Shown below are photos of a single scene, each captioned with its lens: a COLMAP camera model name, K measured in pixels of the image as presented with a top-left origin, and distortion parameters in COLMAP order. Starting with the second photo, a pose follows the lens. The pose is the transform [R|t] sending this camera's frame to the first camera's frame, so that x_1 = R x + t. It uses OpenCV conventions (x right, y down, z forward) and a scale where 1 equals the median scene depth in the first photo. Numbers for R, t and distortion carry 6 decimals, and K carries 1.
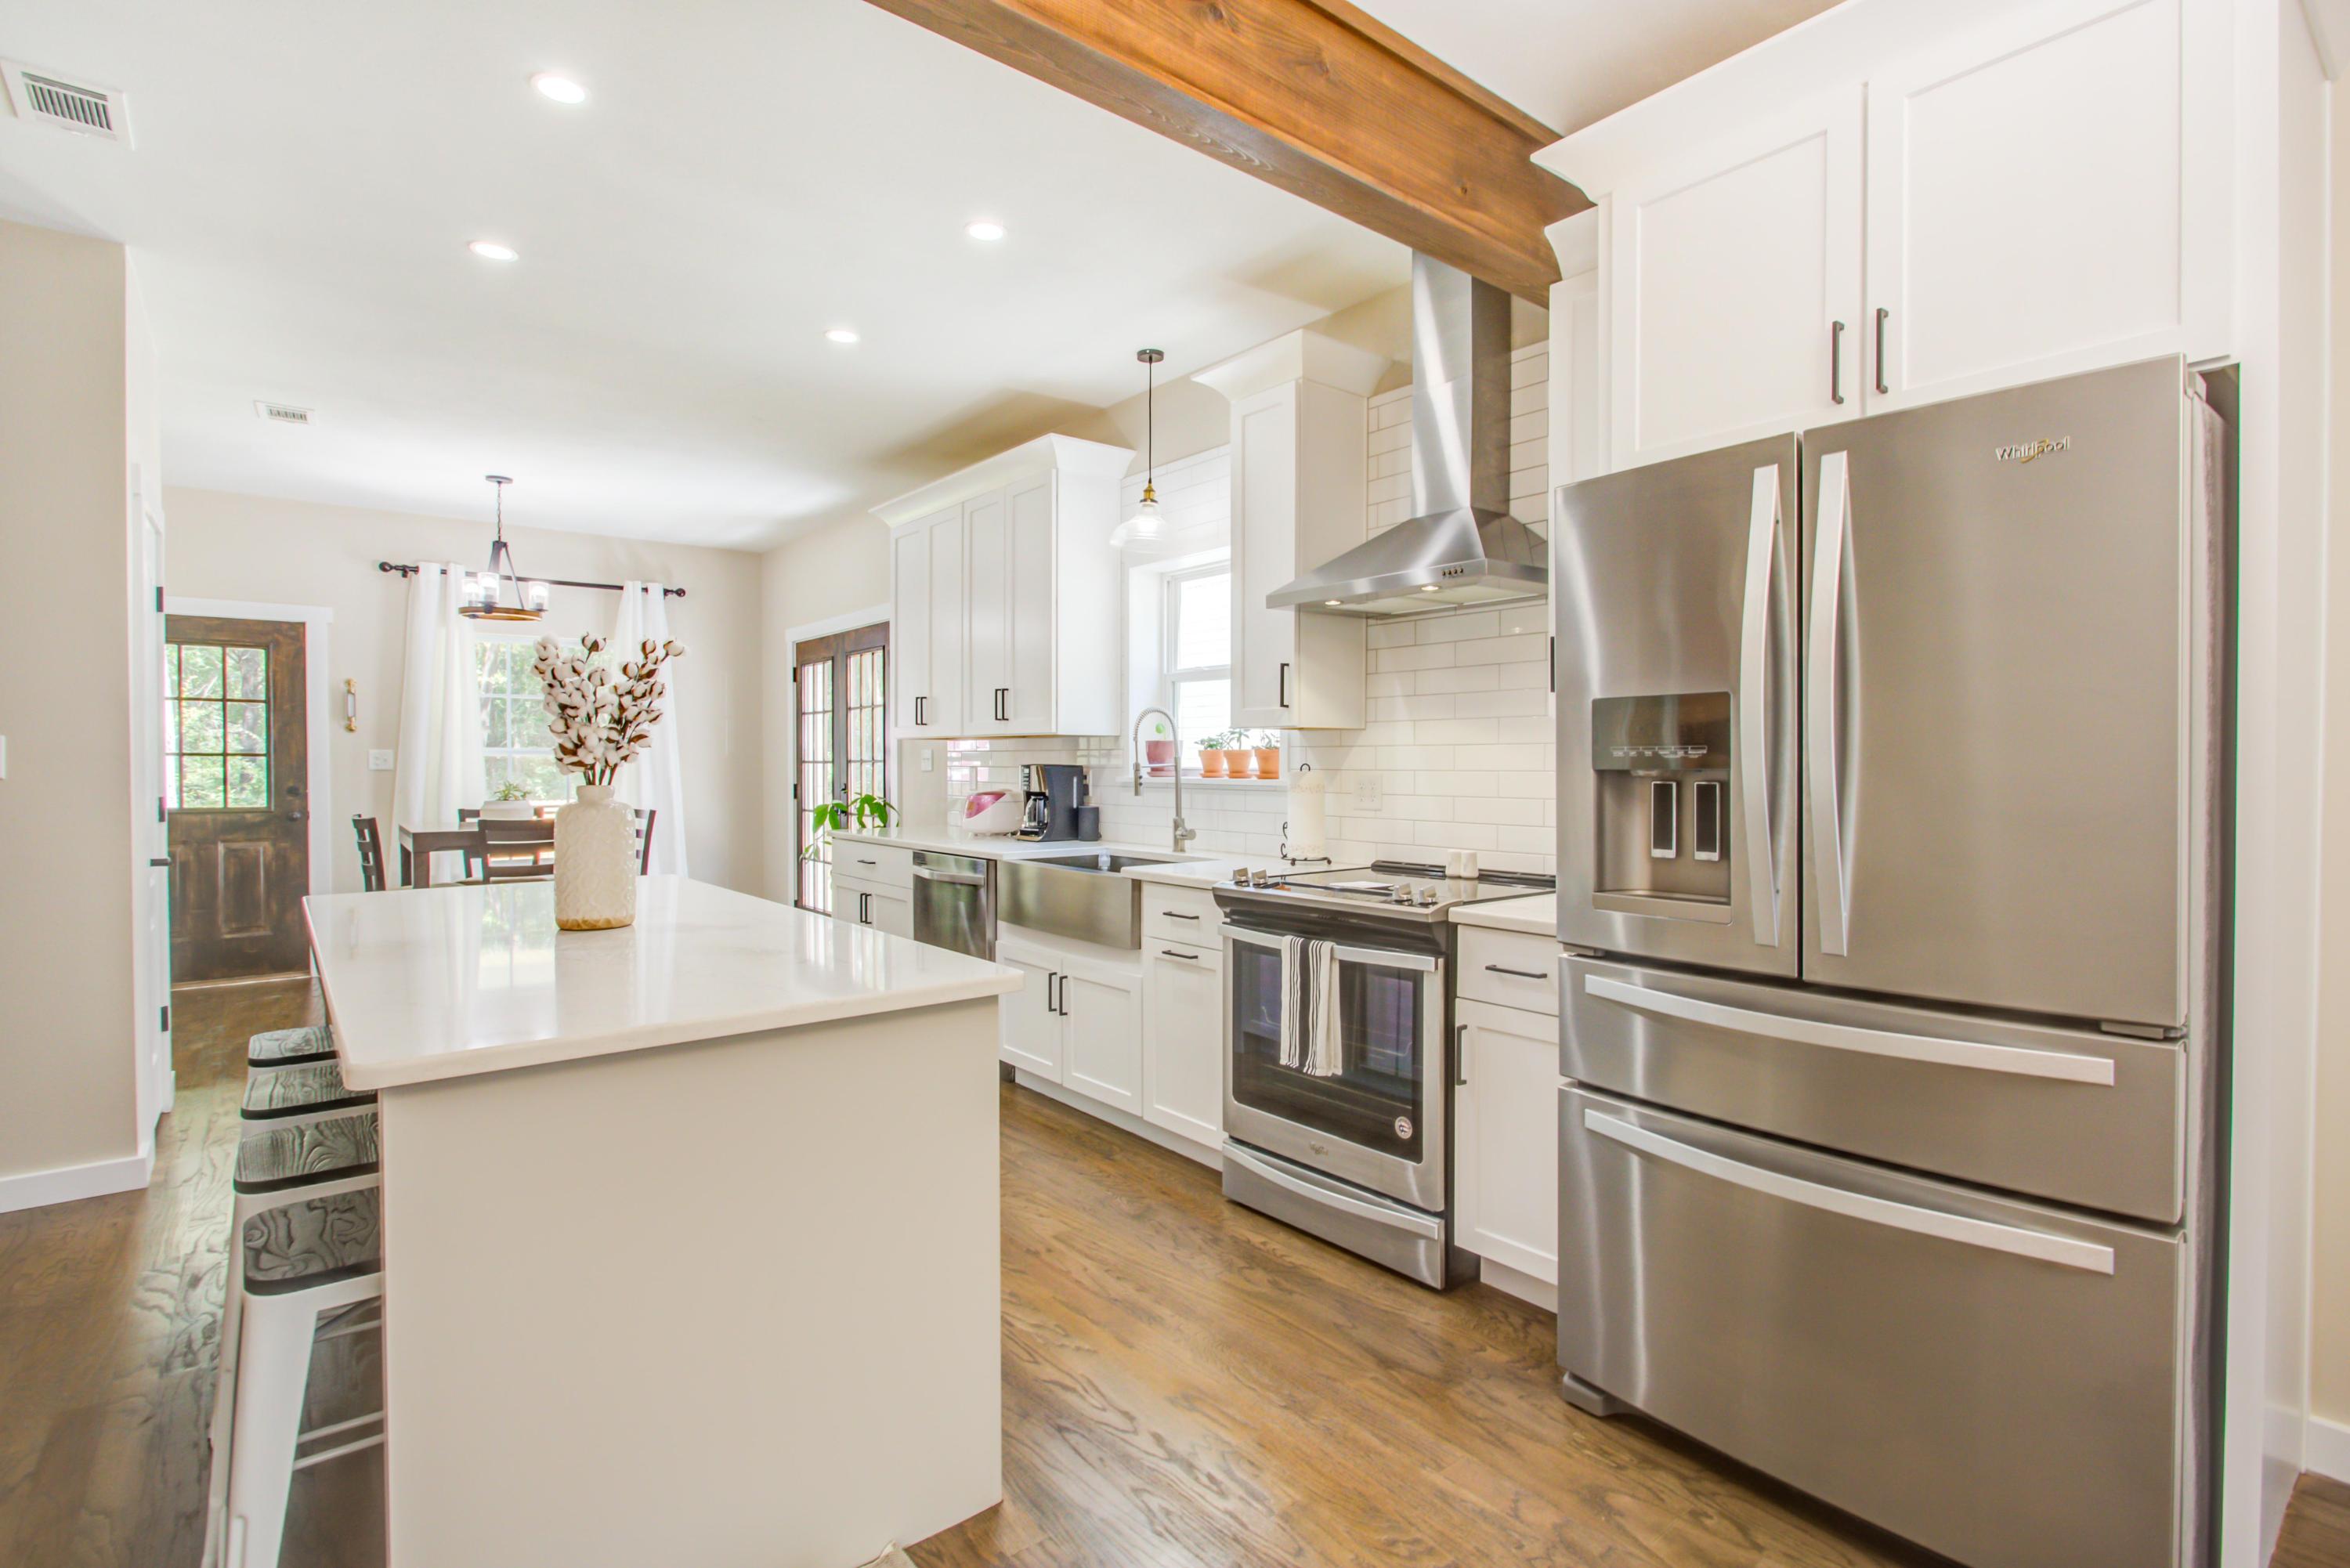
lens RADIAL K [[1124.2, 0, 1176.5], [0, 1124.2, 777.7], [0, 0, 1]] dist [-0.010326, 0.005106]
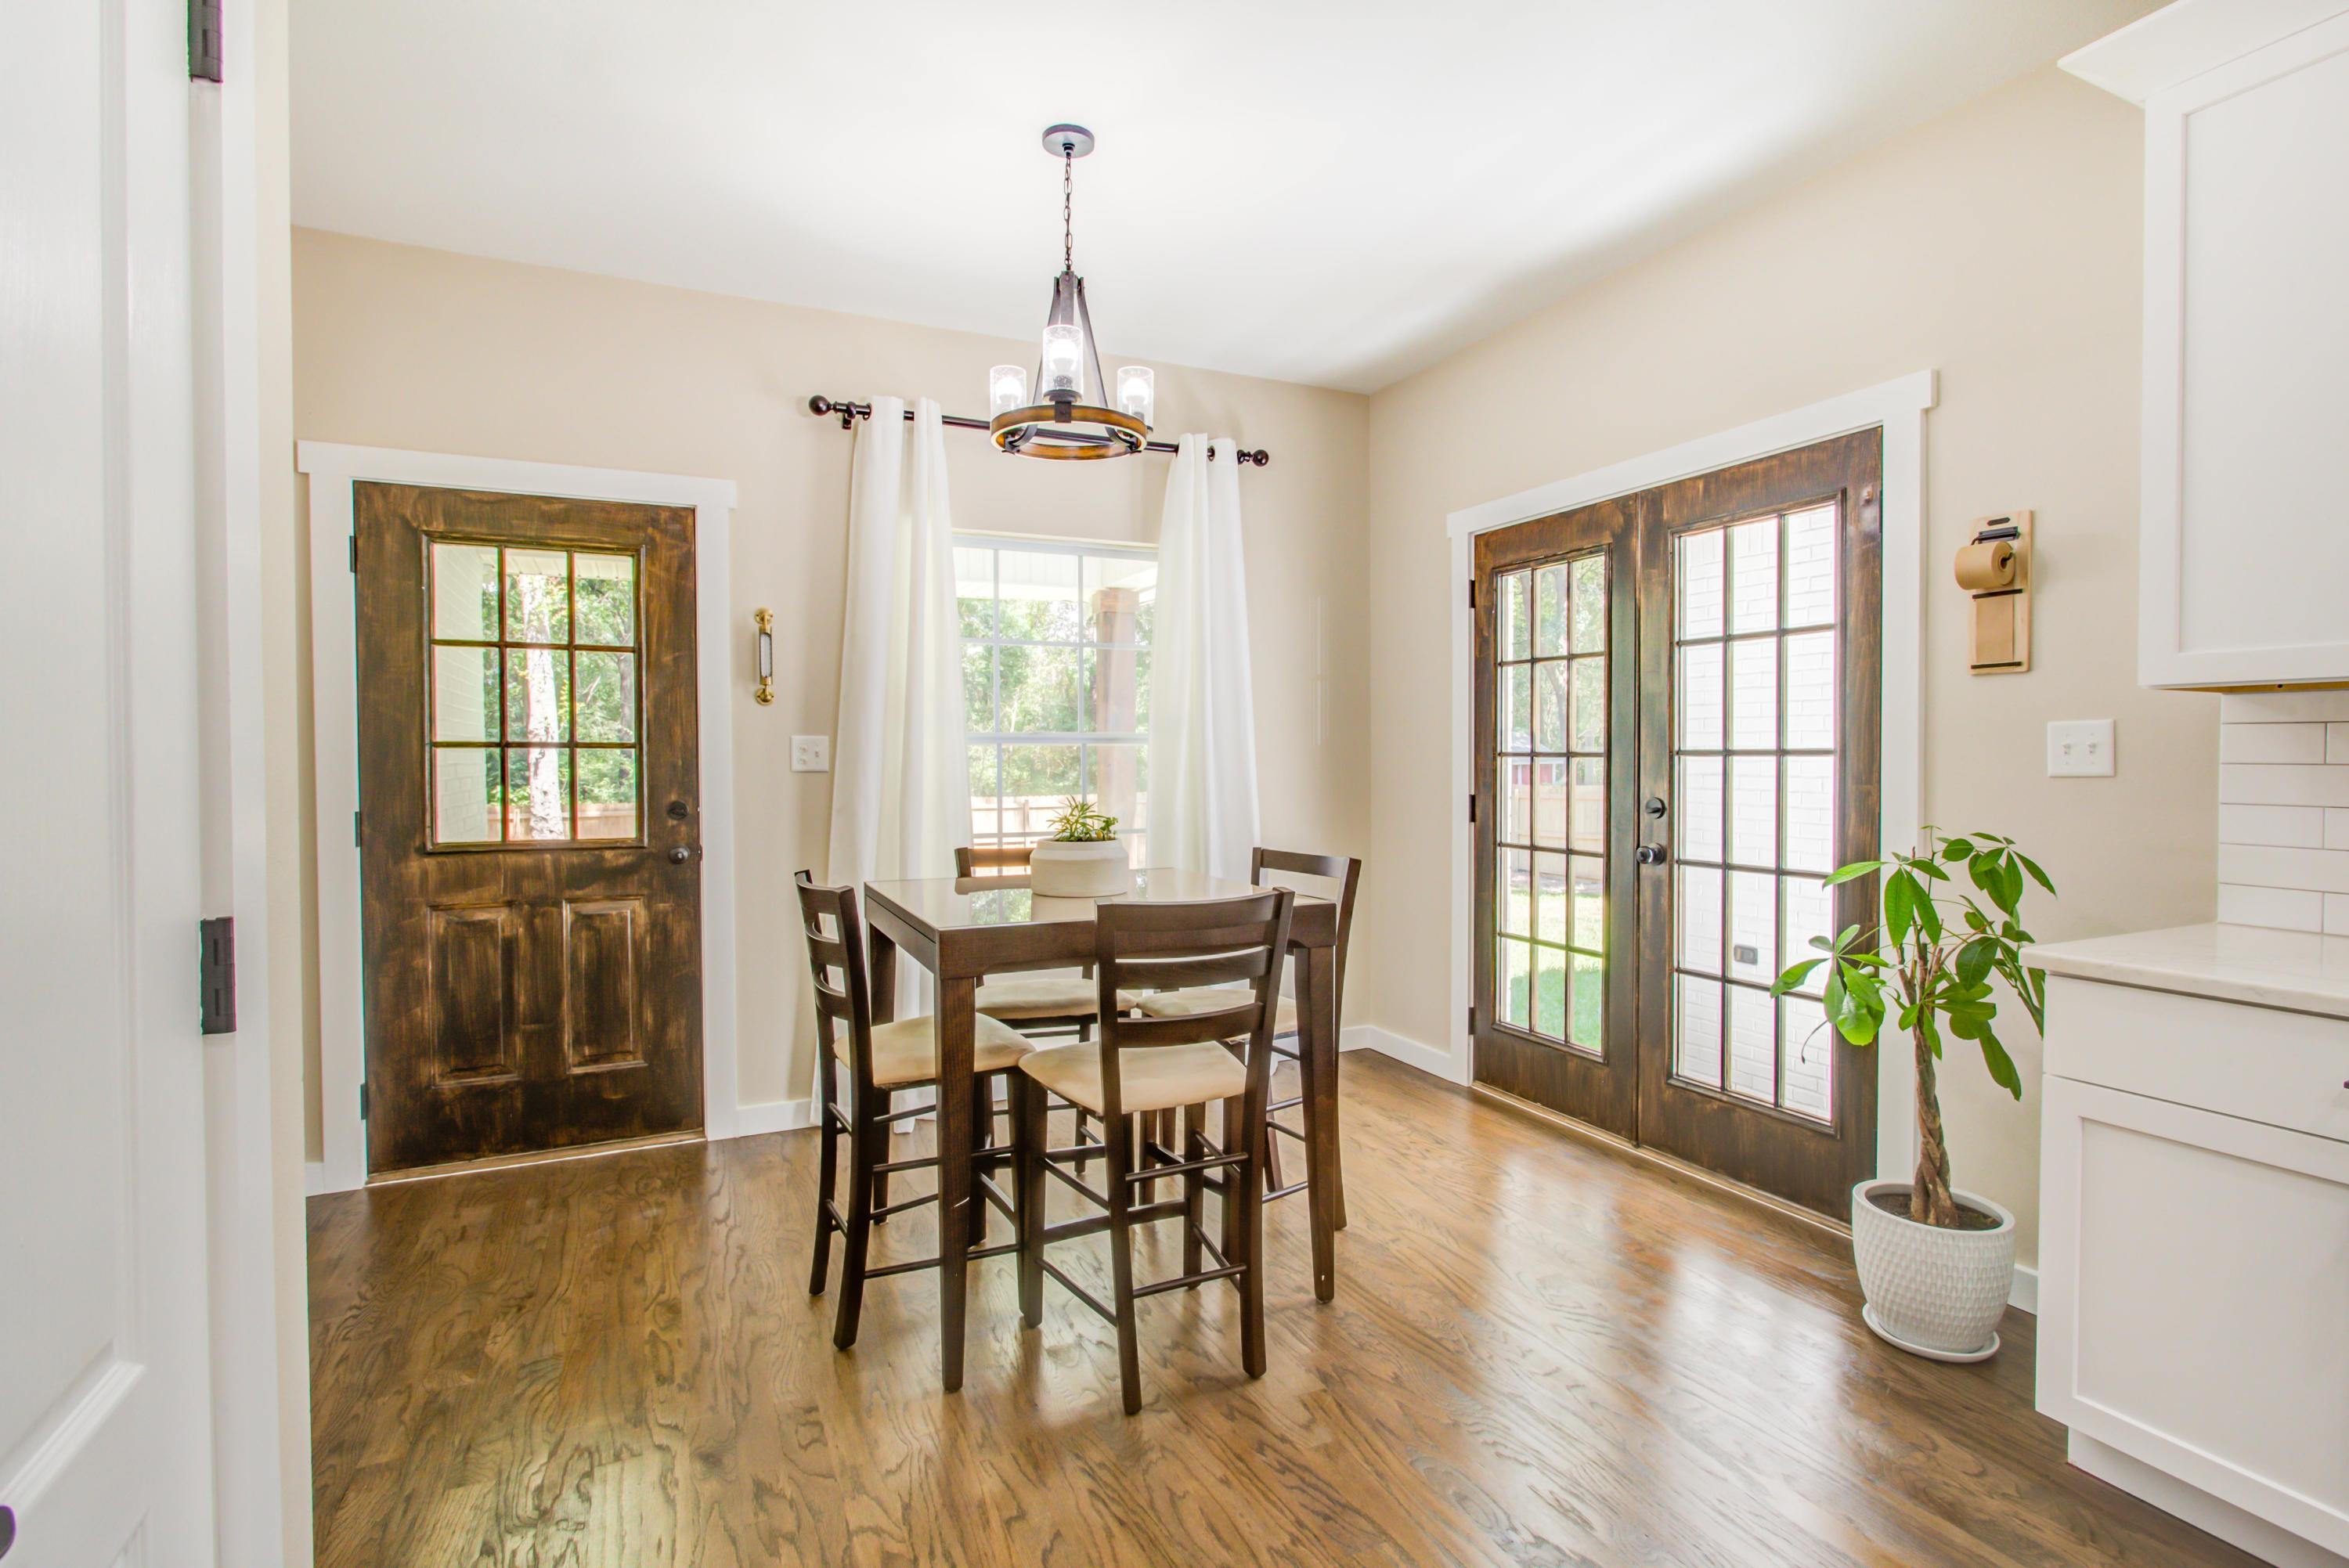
lens RADIAL K [[1123.7, 0, 1167.5], [0, 1123.7, 776.3], [0, 0, 1]] dist [-0.010326, 0.005106]
pose [[0.970222, 0.000144, -0.242217, -0.648475], [0.001271, 0.999983, 0.005683, -0.012519], [0.242213, -0.005822, 0.970206, 0.804123]]
